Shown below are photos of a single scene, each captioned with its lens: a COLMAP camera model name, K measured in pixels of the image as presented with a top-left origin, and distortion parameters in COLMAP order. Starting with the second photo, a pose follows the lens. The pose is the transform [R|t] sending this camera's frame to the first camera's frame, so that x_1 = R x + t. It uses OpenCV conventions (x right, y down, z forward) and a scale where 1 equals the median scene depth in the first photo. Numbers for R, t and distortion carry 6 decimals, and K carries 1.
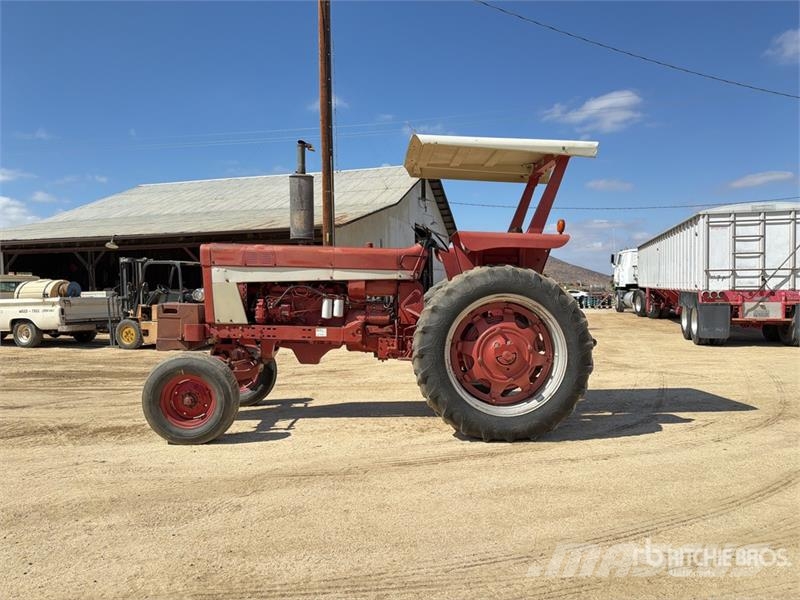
lens RADIAL K [[562.7, 0, 410.5], [0, 562.7, 296.2], [0, 0, 1]] dist [0.044293, -0.060324]
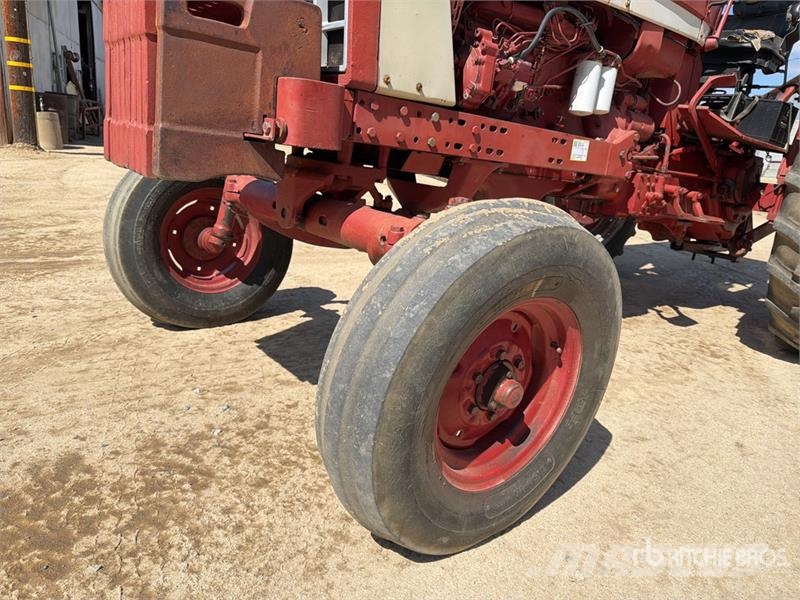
lens RADIAL K [[562.7, 0, 398.8], [0, 562.7, 307.5], [0, 0, 1]] dist [0.044293, -0.060324]
pose [[0.798844, -0.091099, 0.594600, -0.512586], [-0.100637, 0.954295, 0.281413, 0.070826], [-0.593060, -0.284644, 0.753165, 0.742935]]
